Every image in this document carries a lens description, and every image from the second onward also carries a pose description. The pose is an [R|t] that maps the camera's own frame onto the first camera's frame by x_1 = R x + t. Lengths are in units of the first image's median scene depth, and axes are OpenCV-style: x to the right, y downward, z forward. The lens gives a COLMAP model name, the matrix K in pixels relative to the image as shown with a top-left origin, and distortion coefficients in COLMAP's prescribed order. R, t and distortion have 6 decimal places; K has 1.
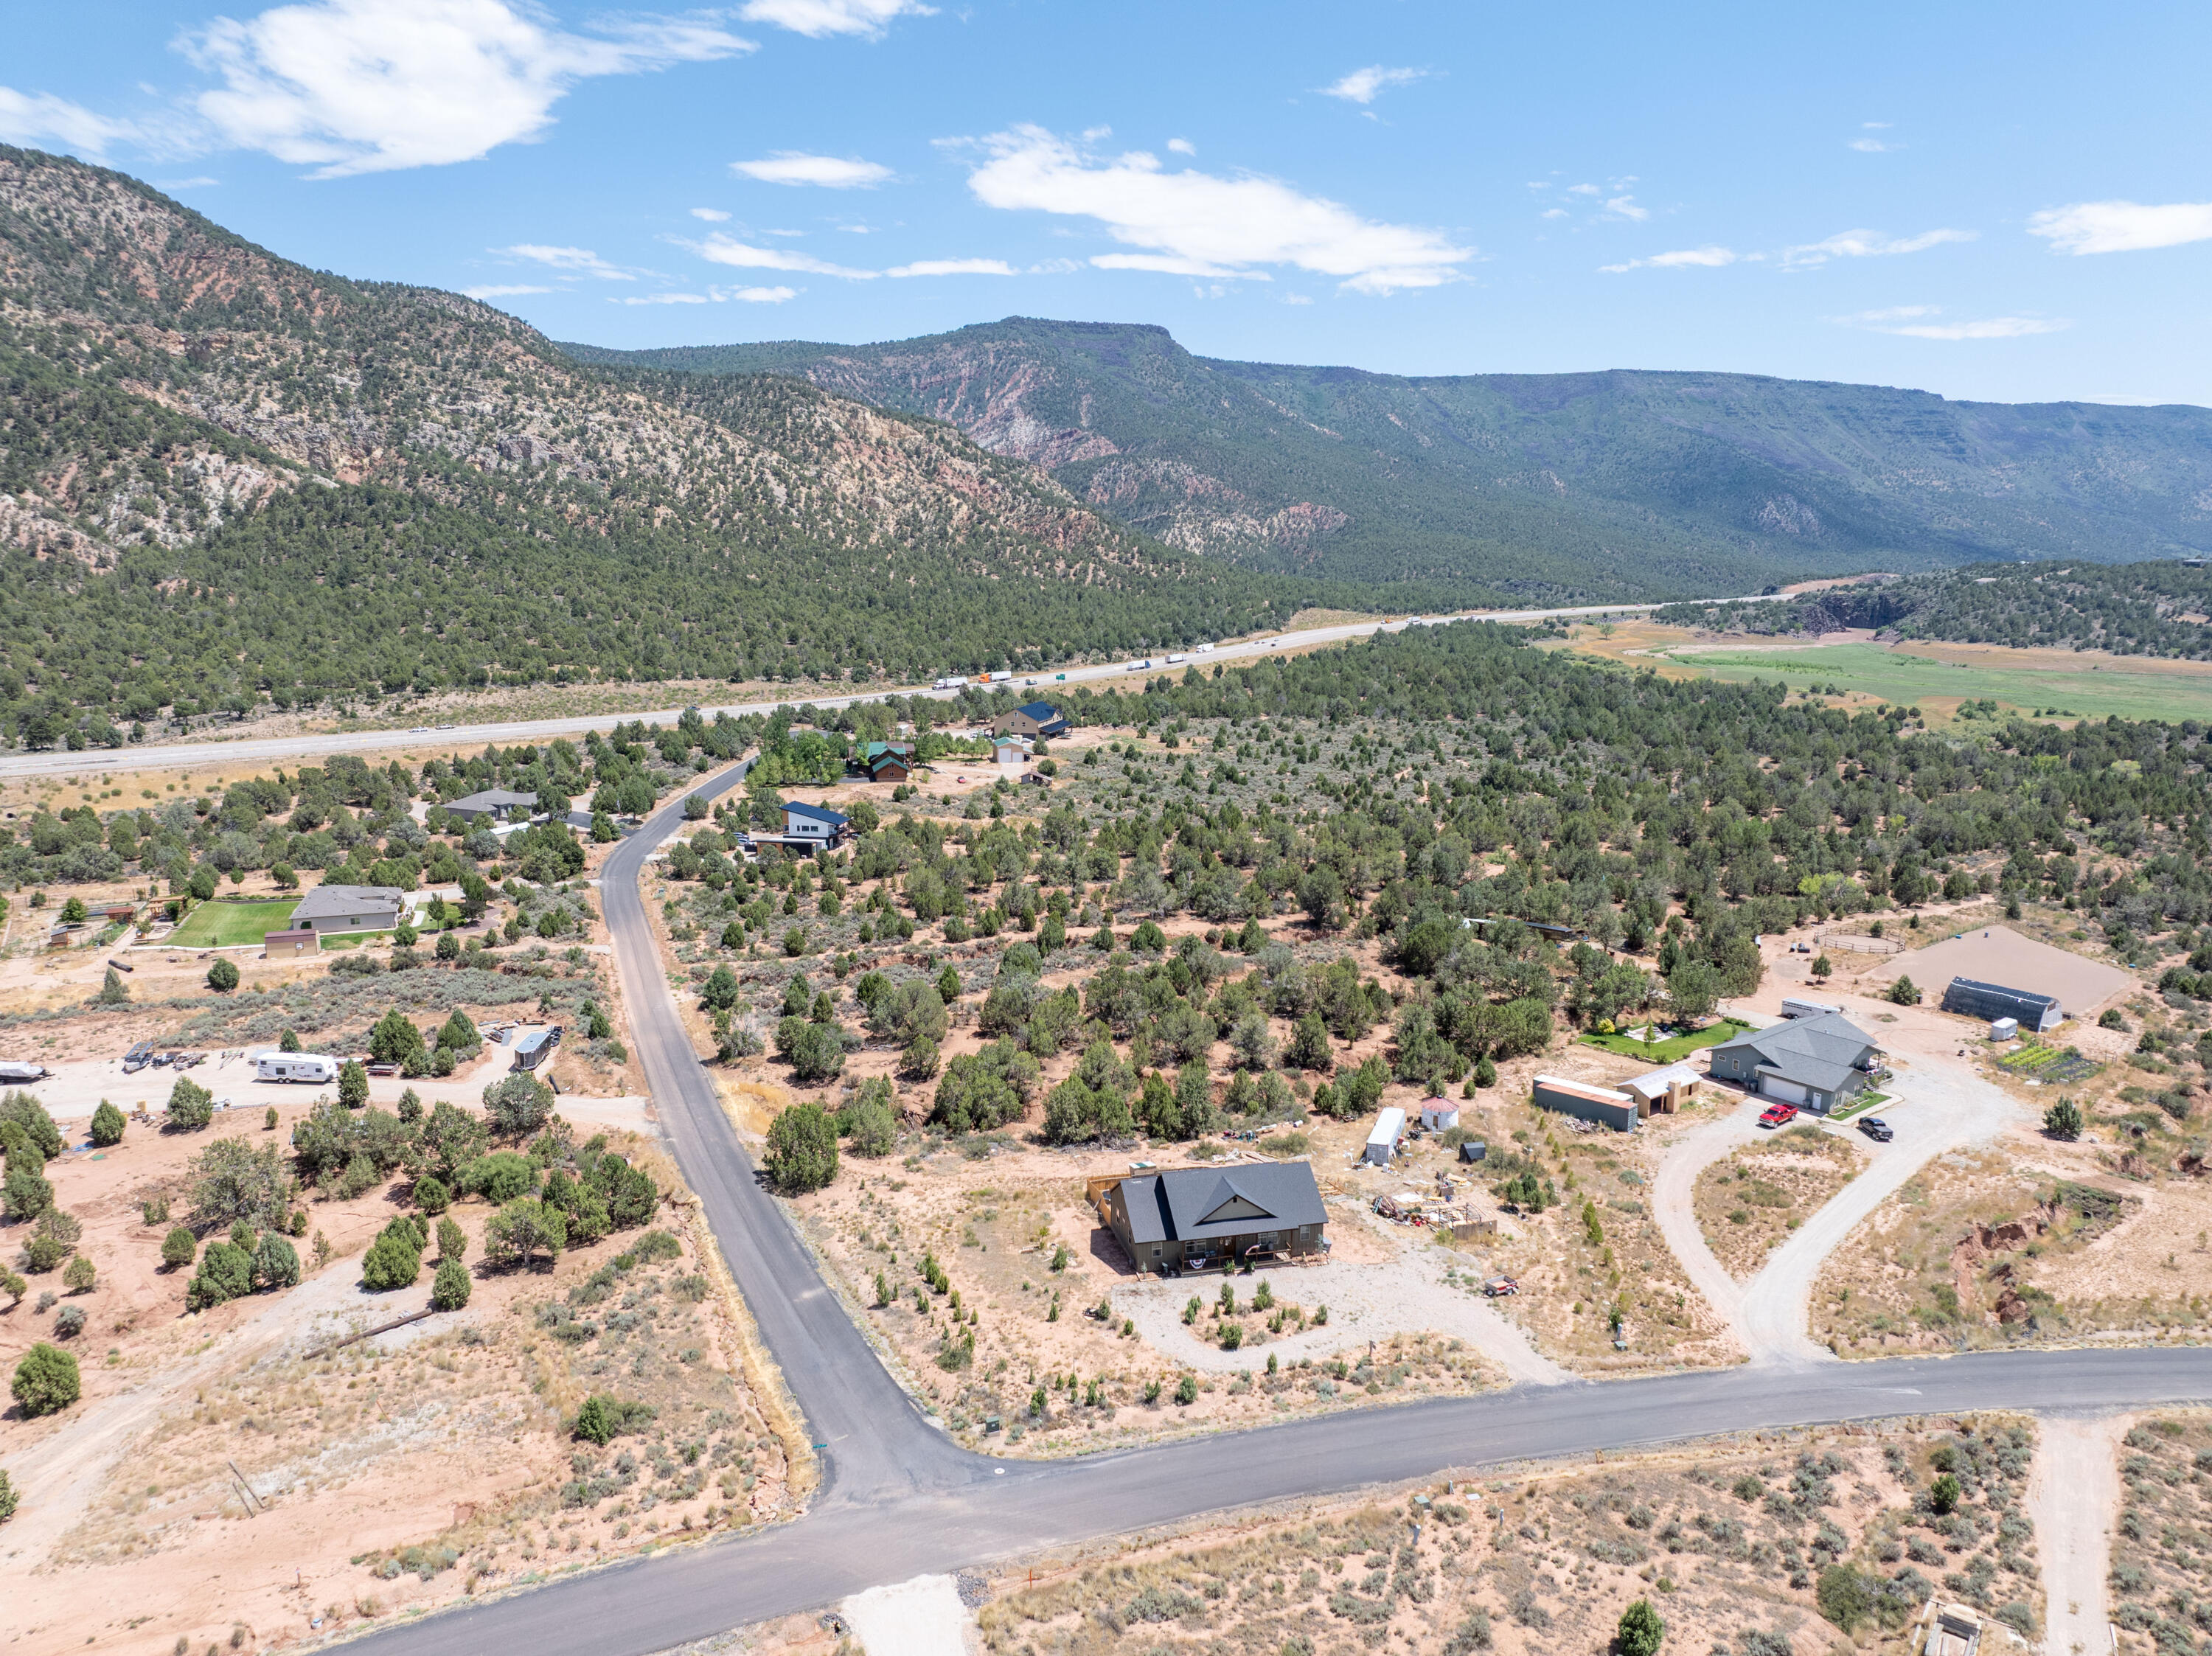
lens RADIAL K [[1557.1, 0, 1122.8], [0, 1557.1, 833.4], [0, 0, 1]] dist [-0.067037, 0.034777]
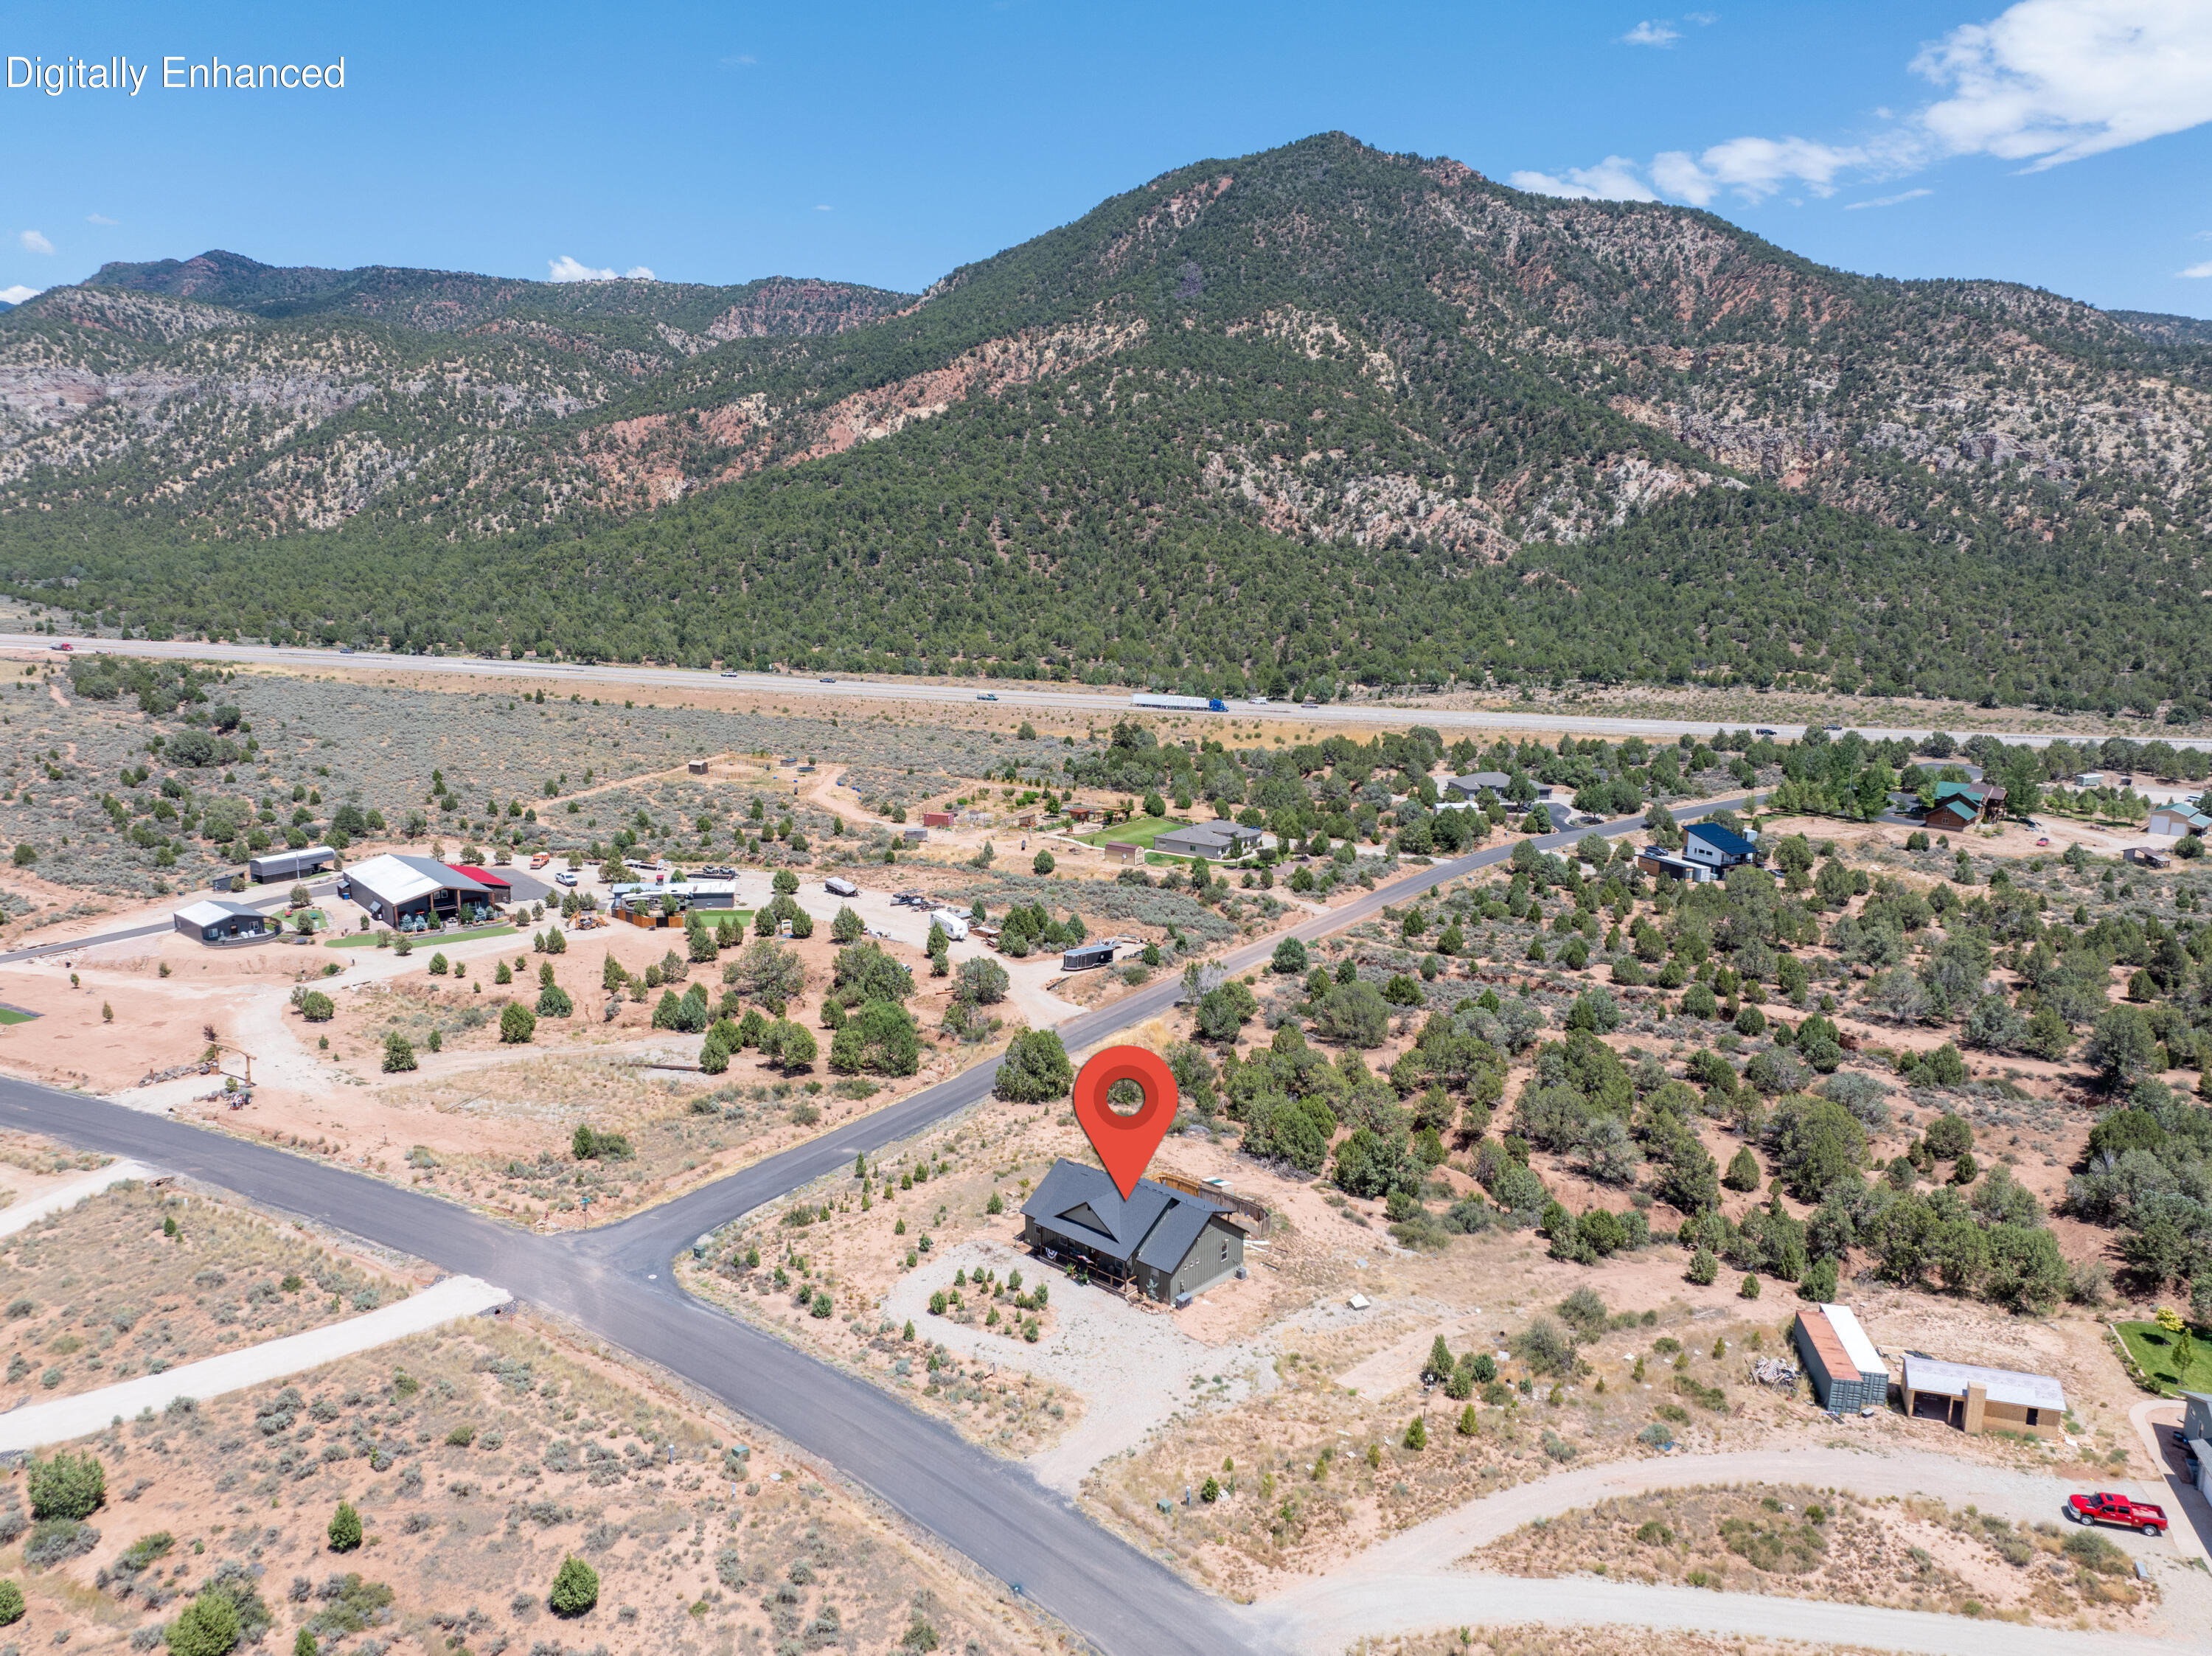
lens RADIAL K [[1566.0, 0, 1111.3], [0, 1566.0, 815.5], [0, 0, 1]] dist [-0.057648, 0.031053]
pose [[0.554744, 0.147950, -0.818761, 0.100379], [-0.159686, 0.984701, 0.069742, -0.009408], [0.816554, 0.092055, 0.569882, 0.049762]]
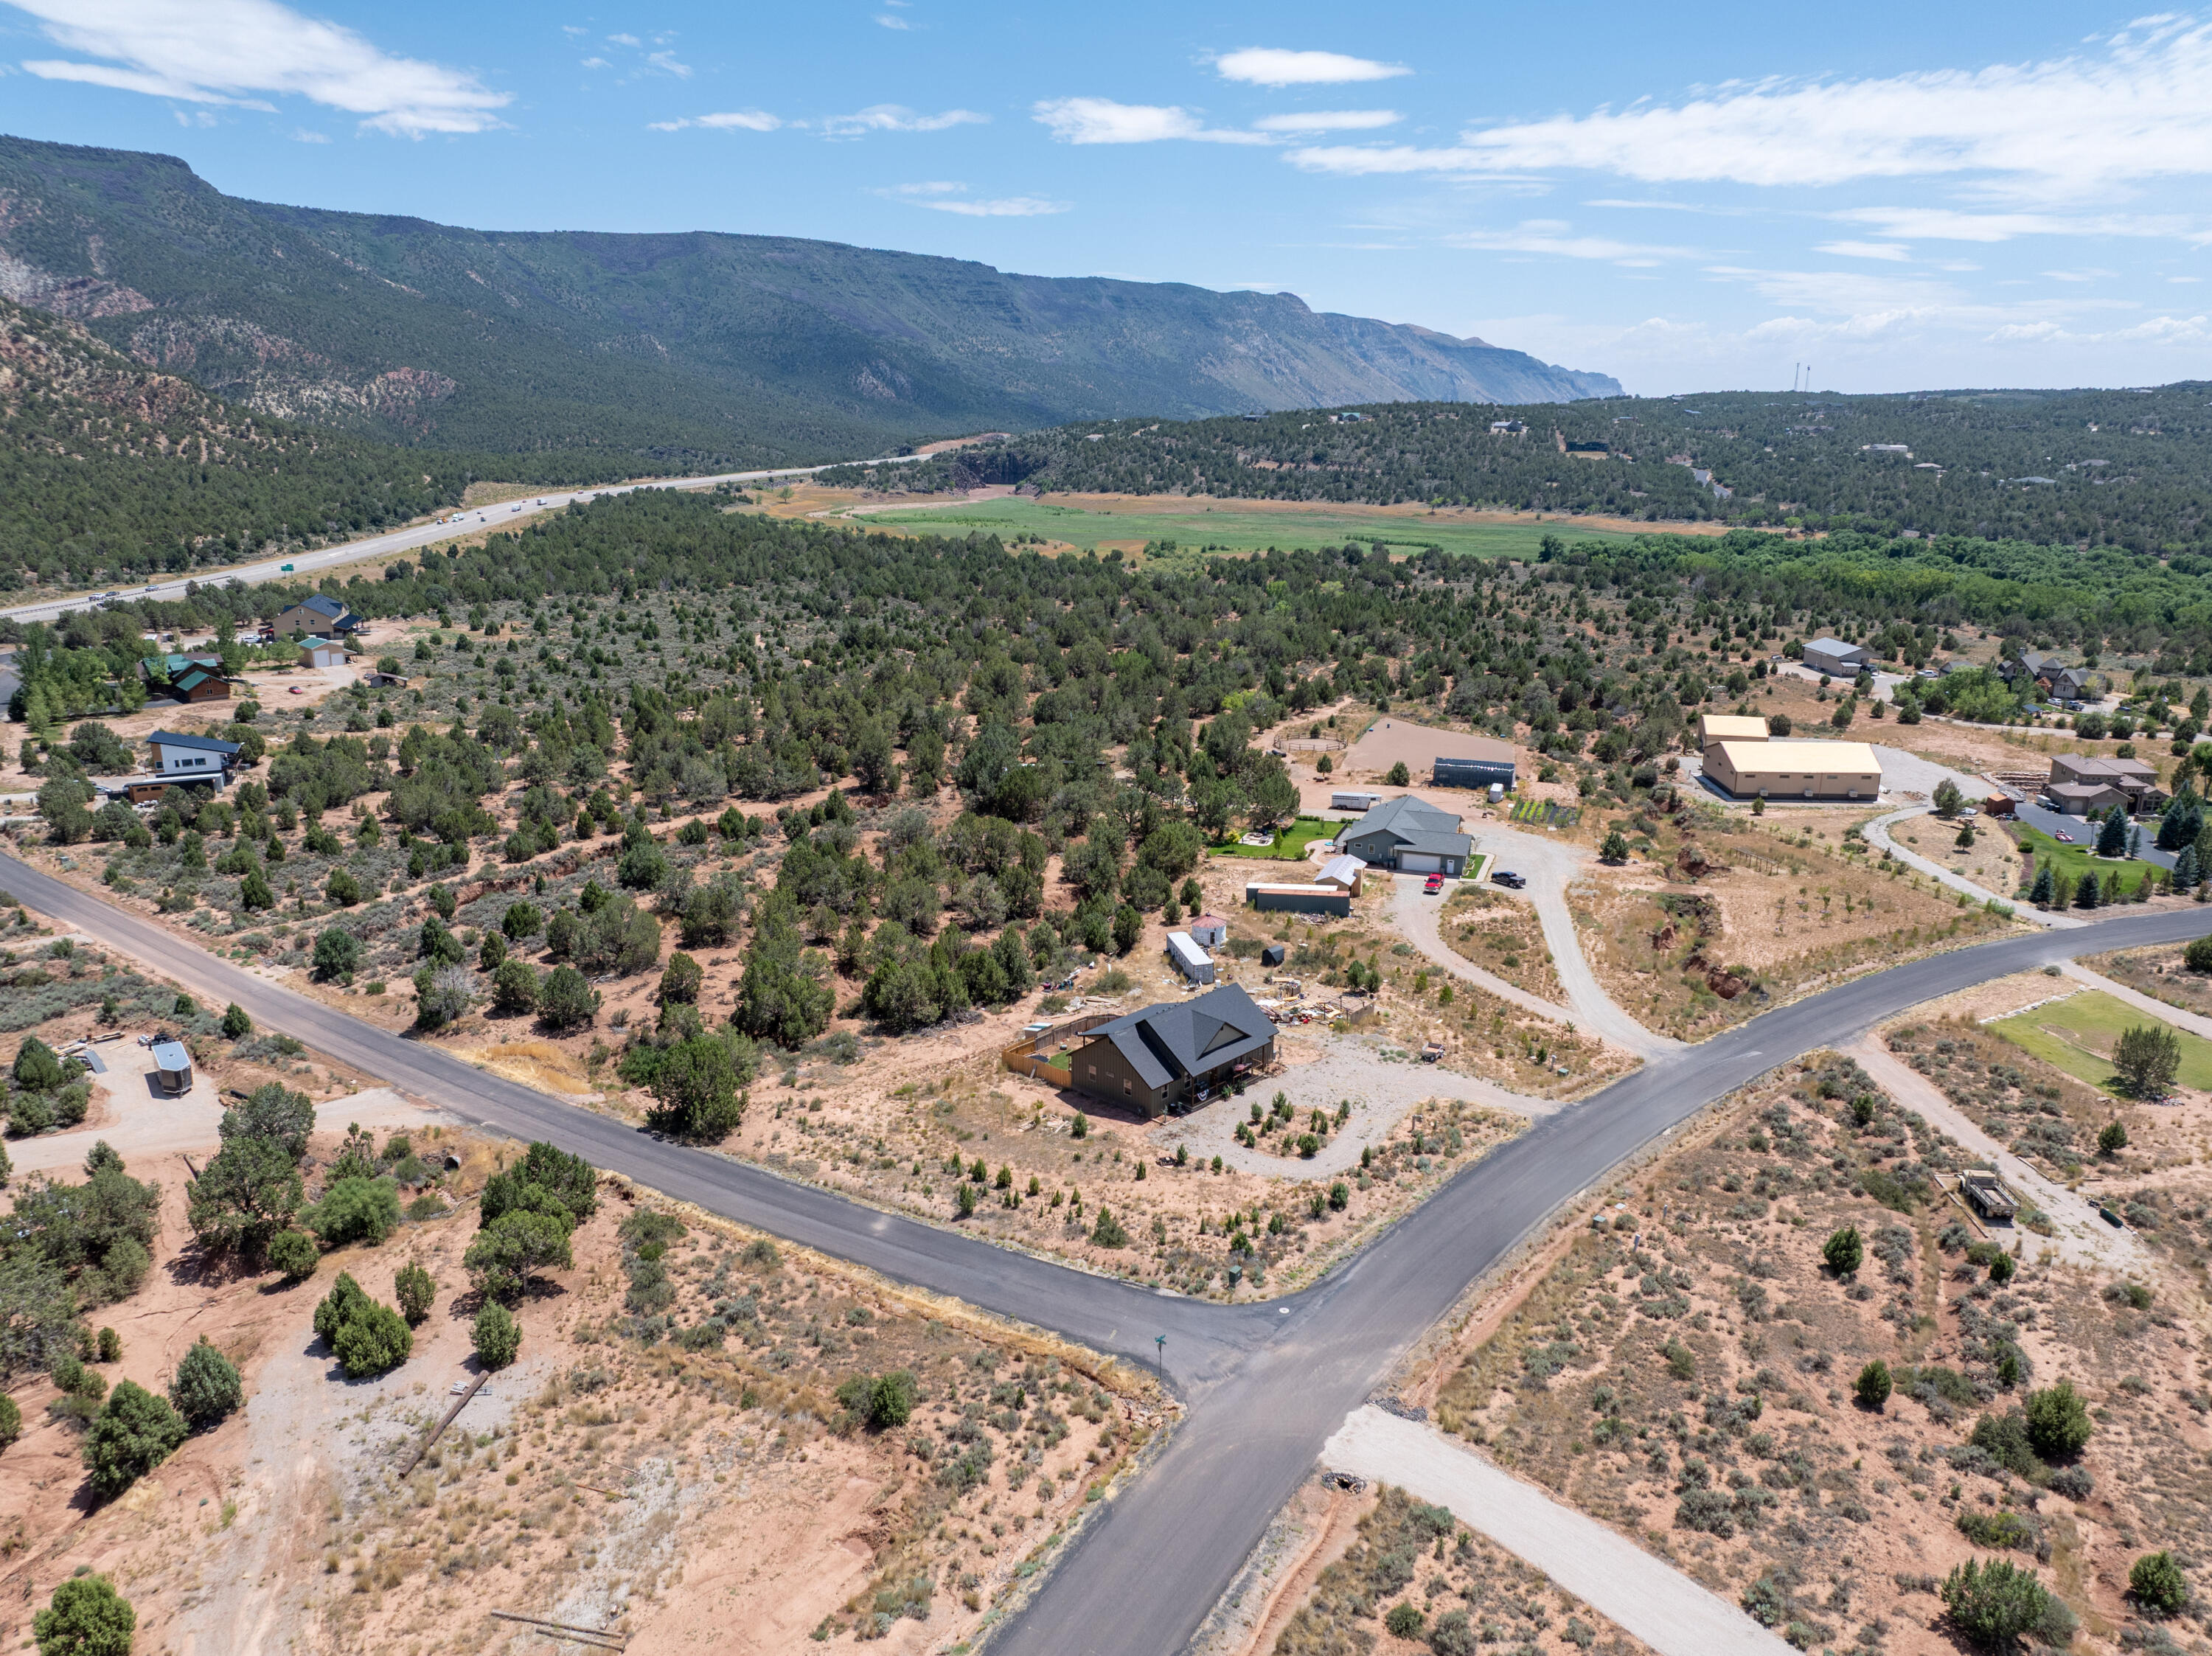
lens RADIAL K [[1566.0, 0, 1111.3], [0, 1566.0, 815.5], [0, 0, 1]] dist [-0.057648, 0.031053]
pose [[0.846437, -0.136298, 0.514750, -0.062134], [0.100716, 0.990216, 0.096581, -0.000854], [-0.522878, -0.029906, 0.851883, 0.020565]]
